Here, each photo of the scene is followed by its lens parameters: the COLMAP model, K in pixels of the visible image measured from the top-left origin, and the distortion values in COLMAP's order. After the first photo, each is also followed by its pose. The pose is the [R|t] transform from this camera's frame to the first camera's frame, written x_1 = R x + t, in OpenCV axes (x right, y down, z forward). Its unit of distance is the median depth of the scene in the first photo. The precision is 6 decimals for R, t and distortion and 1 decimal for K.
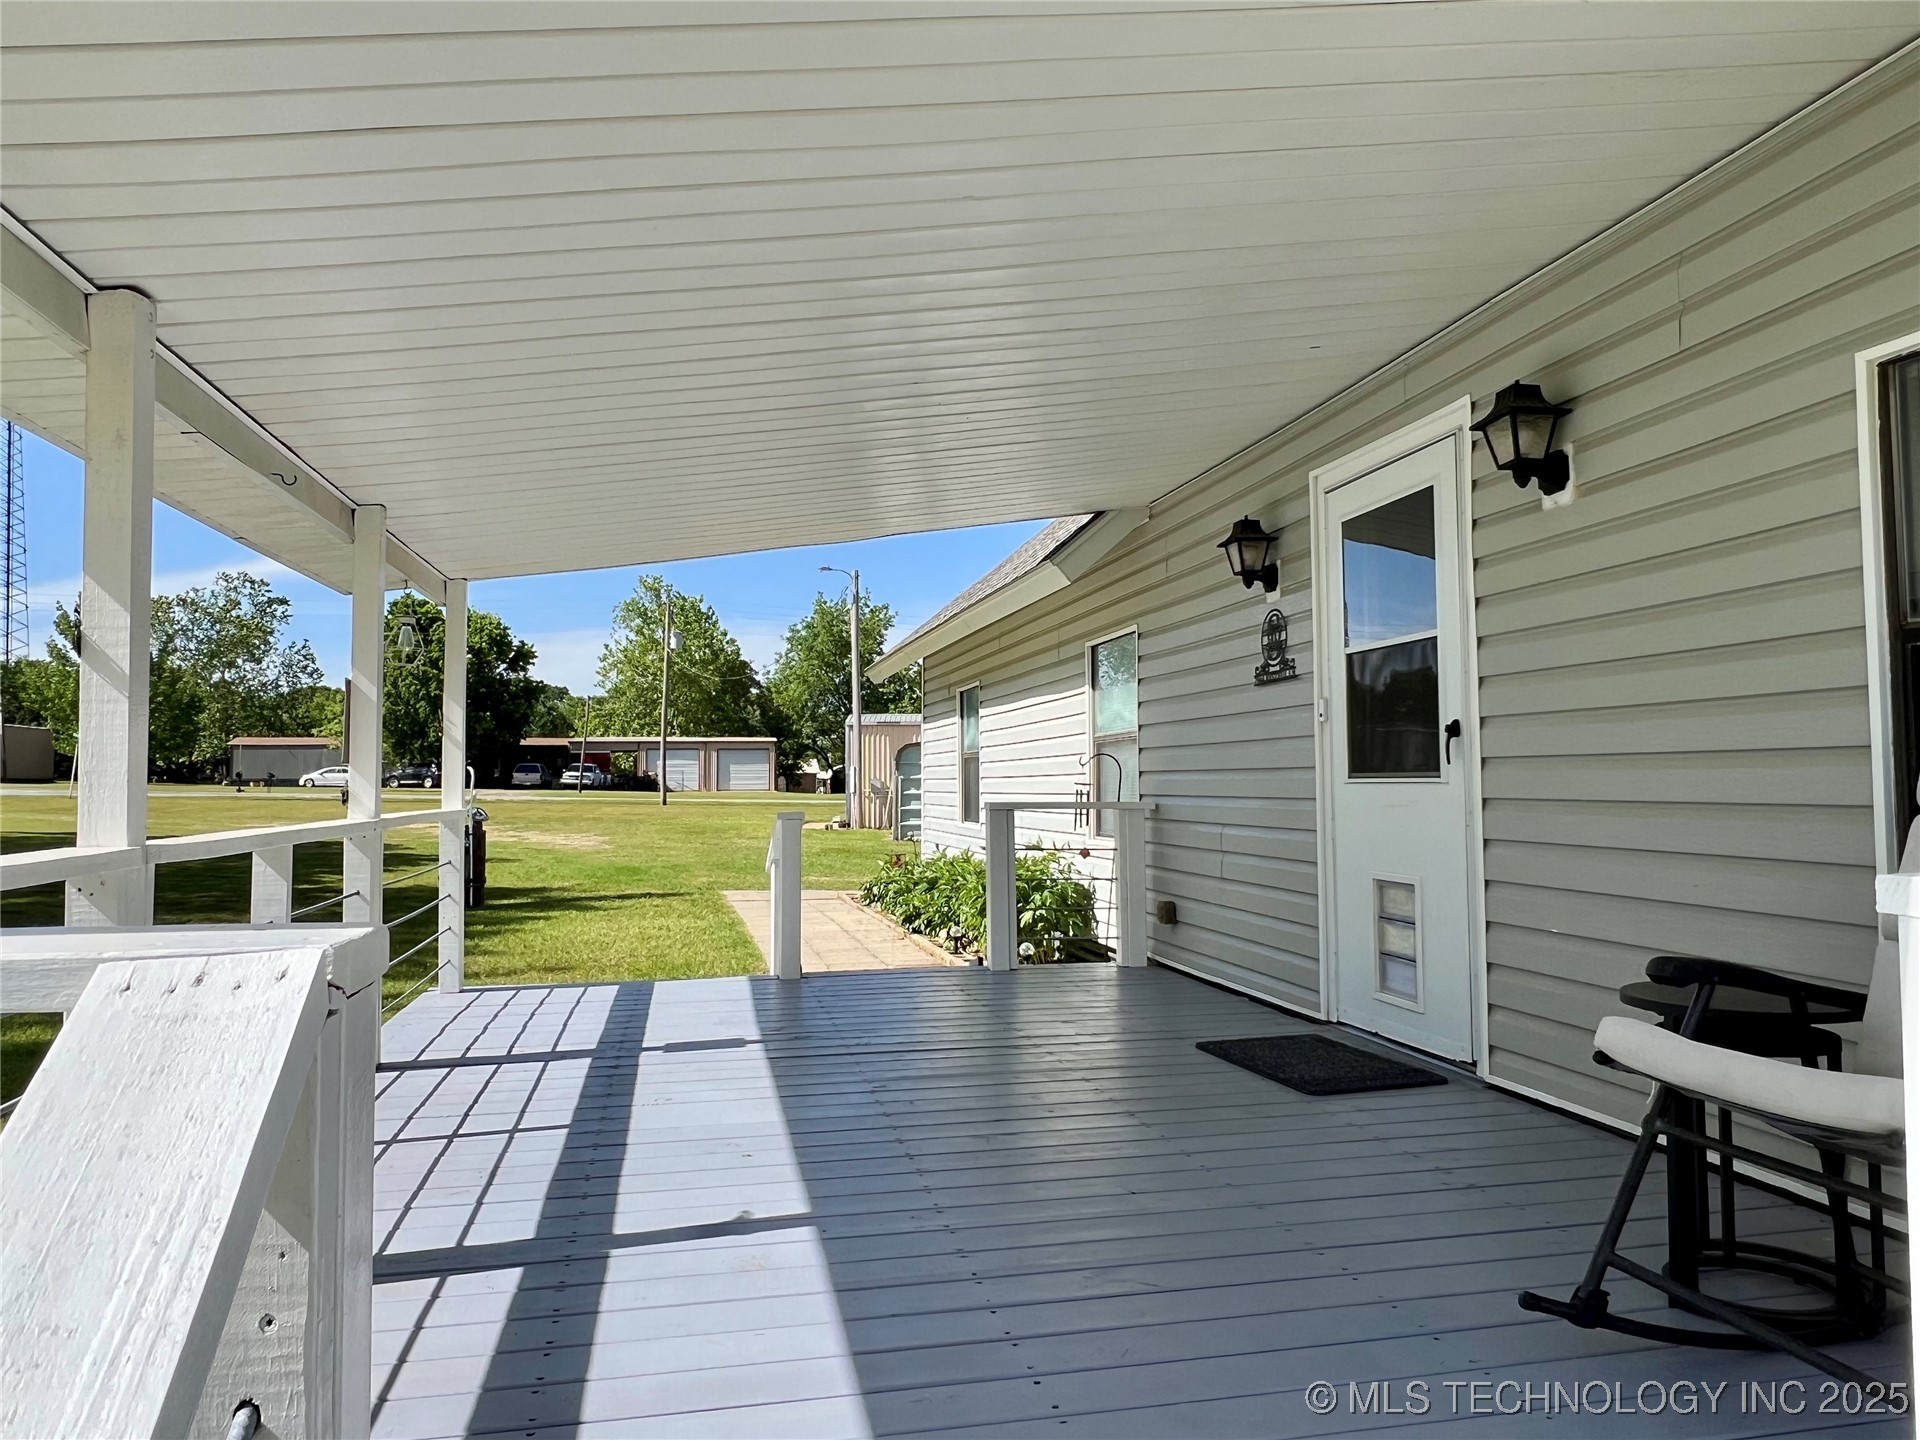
lens RADIAL K [[1297.6, 0, 945.7], [0, 1297.6, 718.5], [0, 0, 1]] dist [-0.014040, -0.005863]
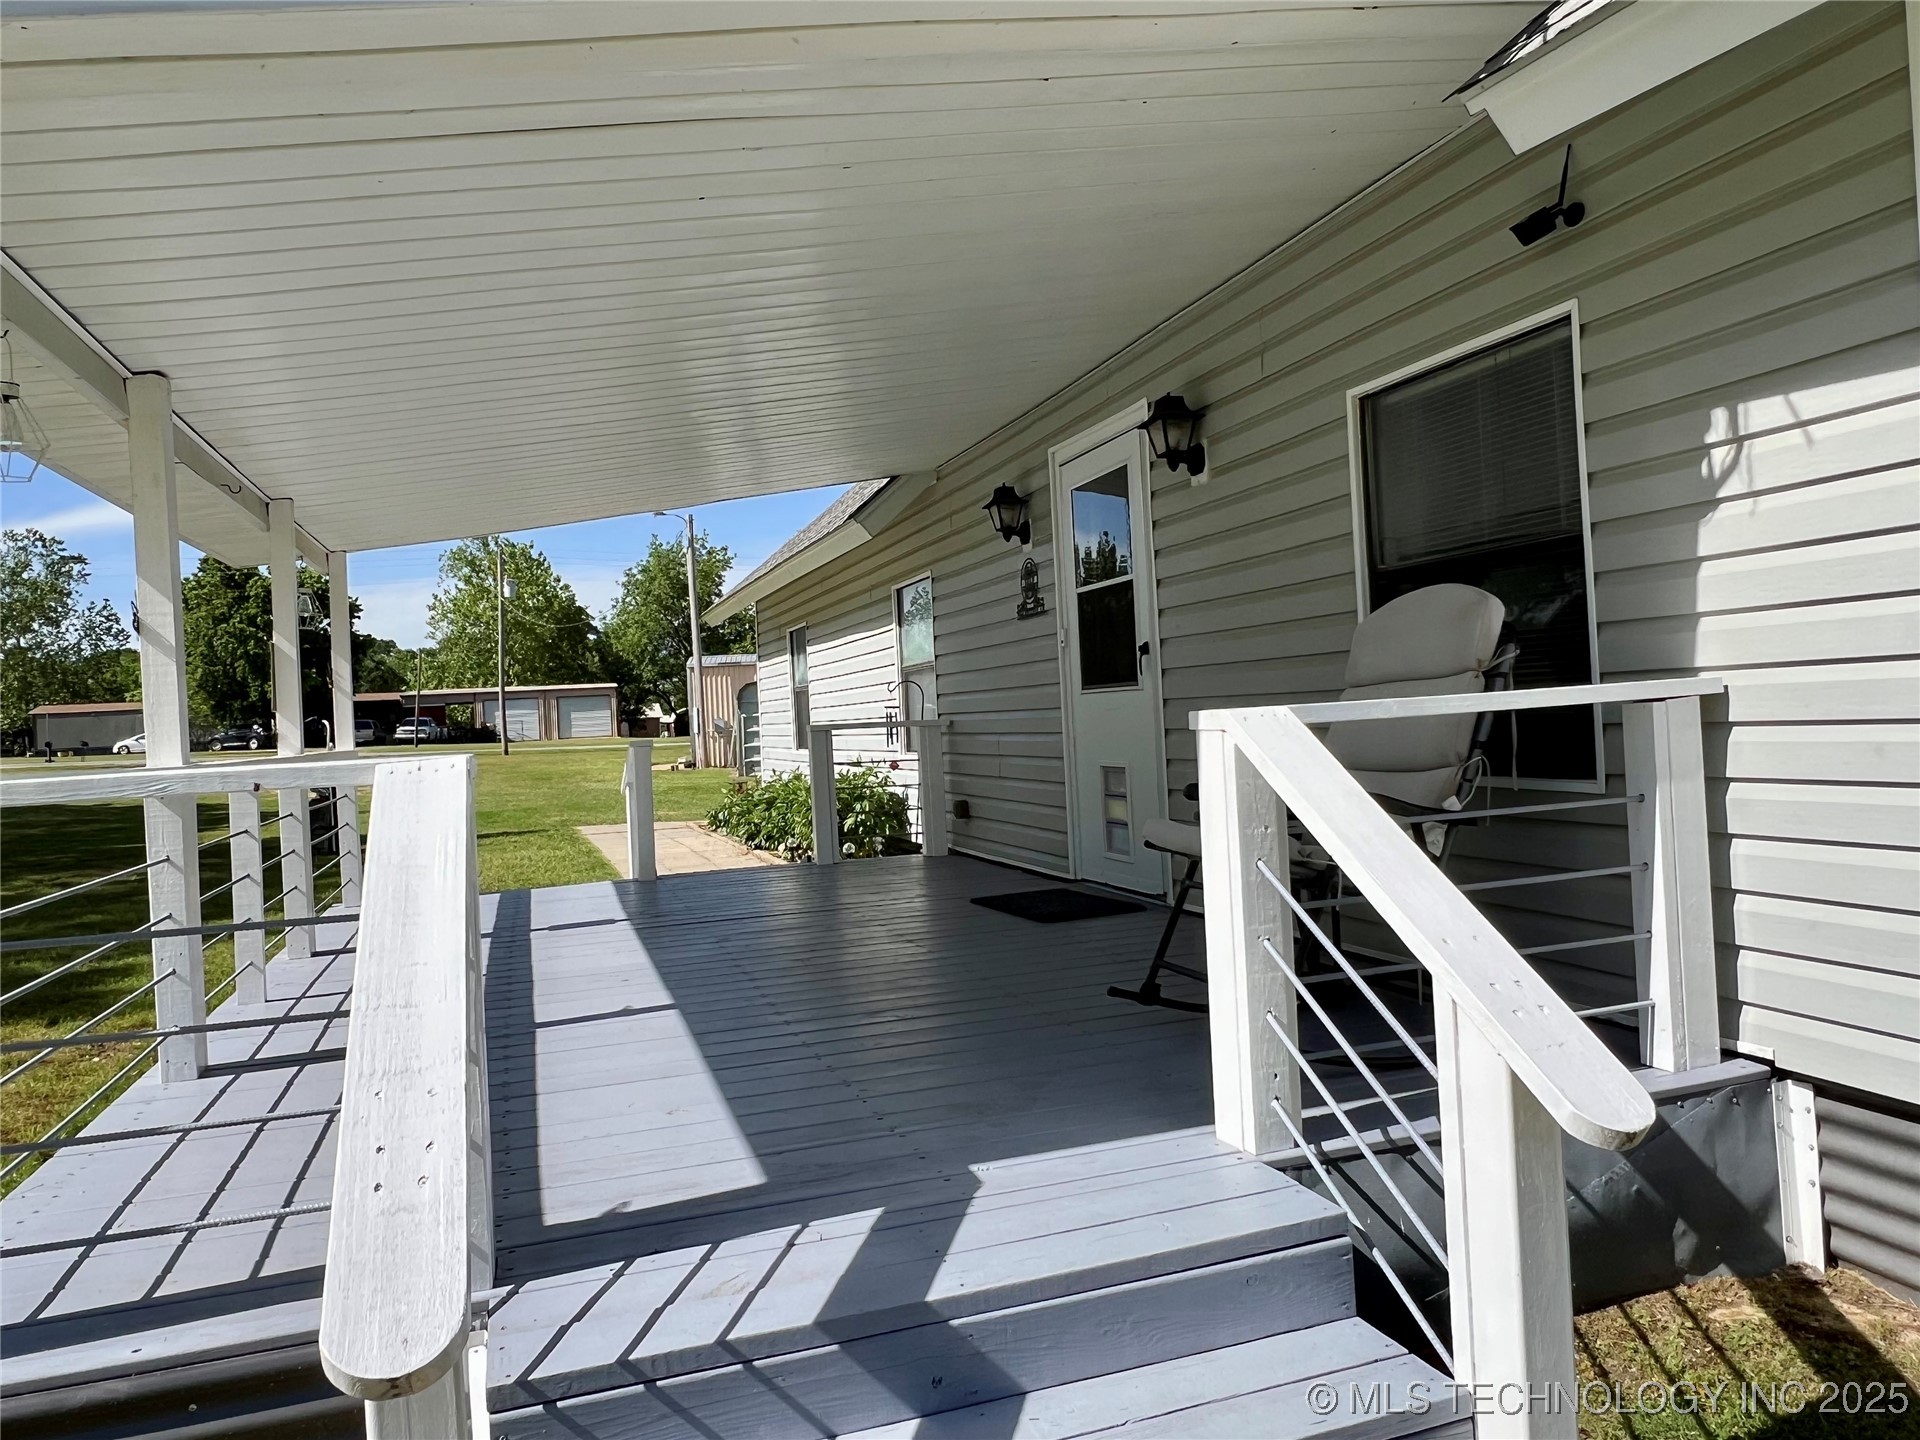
lens RADIAL K [[1297.6, 0, 945.7], [0, 1297.6, 718.5], [0, 0, 1]] dist [-0.014040, -0.005863]
pose [[0.992111, -0.043504, 0.117569, 0.013447], [0.037664, 0.997965, 0.051444, 0.001645], [-0.119568, -0.046610, 0.991731, -0.151650]]
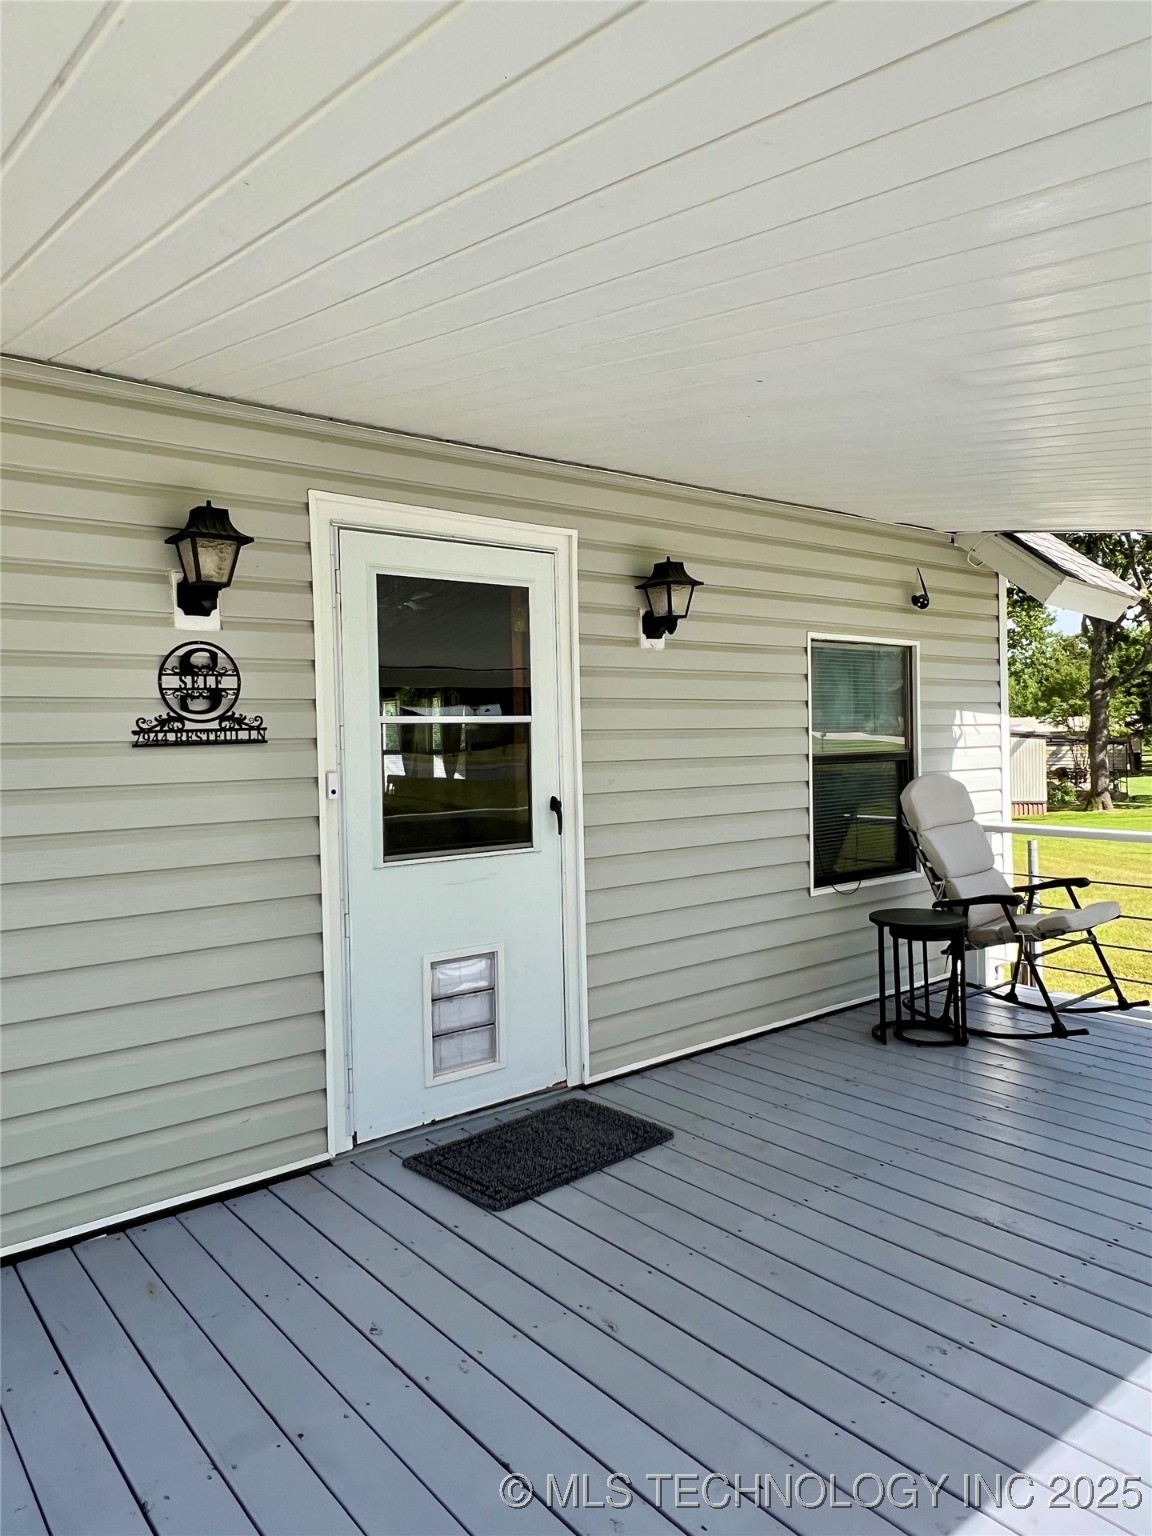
lens RADIAL K [[1038.0, 0, 576.0], [0, 1038.0, 768.0], [0, 0, 1]] dist [-0.014040, -0.005863]
pose [[-0.463074, -0.007097, 0.886291, -0.222895], [-0.019222, 0.999813, -0.002037, -0.011623], [-0.886111, -0.017979, -0.463123, 0.697553]]
